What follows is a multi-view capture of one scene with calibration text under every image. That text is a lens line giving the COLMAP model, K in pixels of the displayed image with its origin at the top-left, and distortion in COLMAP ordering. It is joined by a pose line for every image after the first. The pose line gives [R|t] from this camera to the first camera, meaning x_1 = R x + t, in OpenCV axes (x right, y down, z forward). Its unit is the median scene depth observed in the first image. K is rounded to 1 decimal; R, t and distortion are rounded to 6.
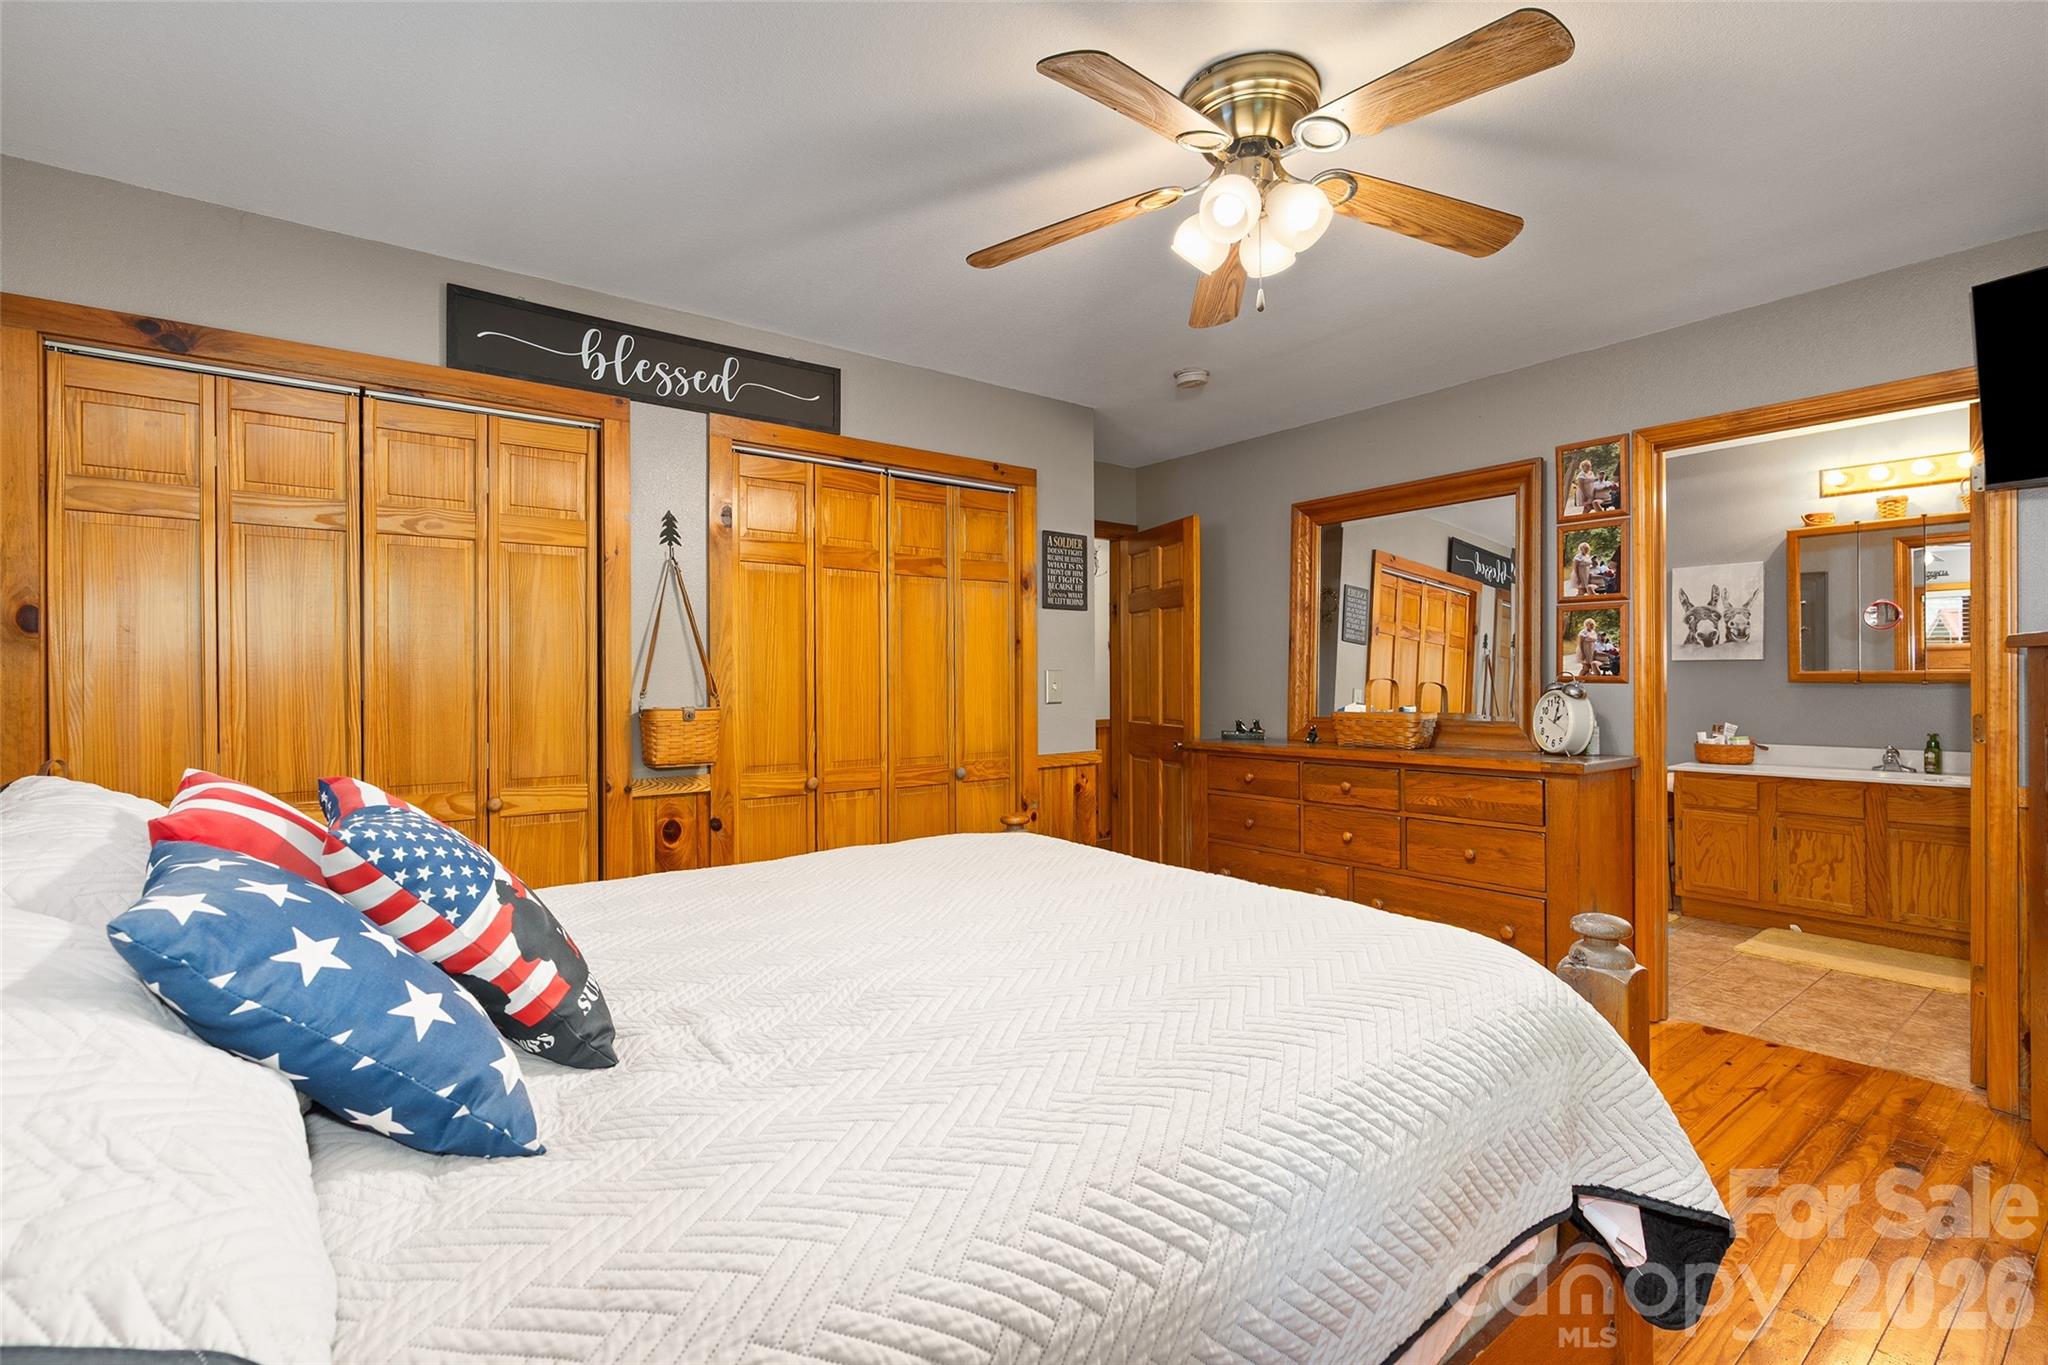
lens RADIAL K [[918.2, 0, 1021.9], [0, 918.2, 680.8], [0, 0, 1]] dist [0.000193, 0.001112]
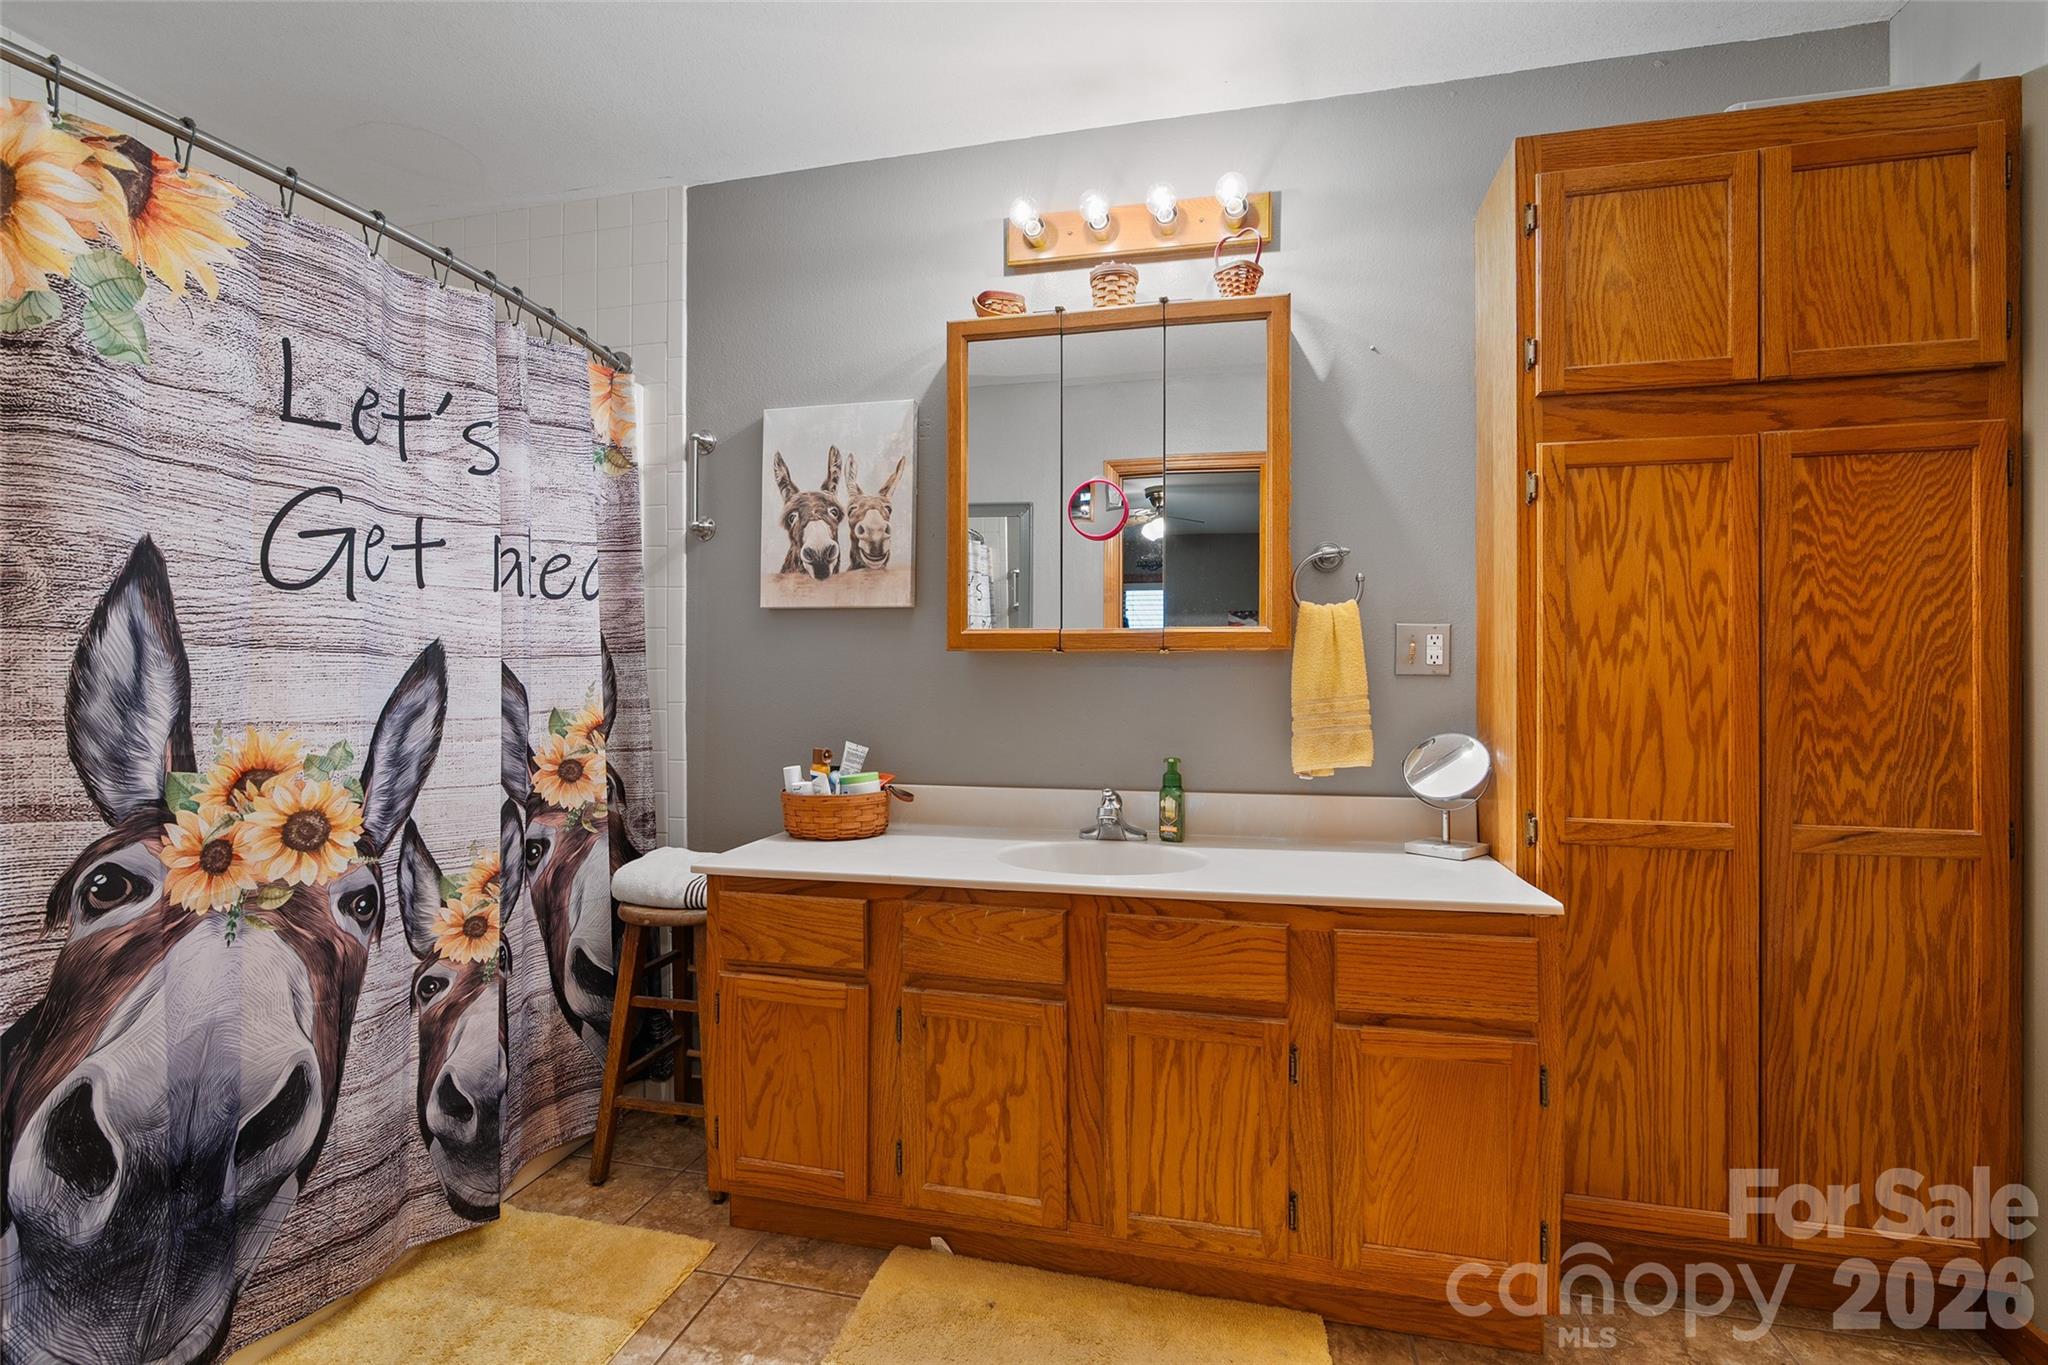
lens RADIAL K [[918.2, 0, 1021.9], [0, 918.2, 680.8], [0, 0, 1]] dist [0.000193, 0.001112]
pose [[0.774582, 0.010692, 0.632383, 0.614218], [-0.006790, 0.999940, -0.008590, 0.020366], [-0.632437, 0.002360, 0.774608, 0.665475]]
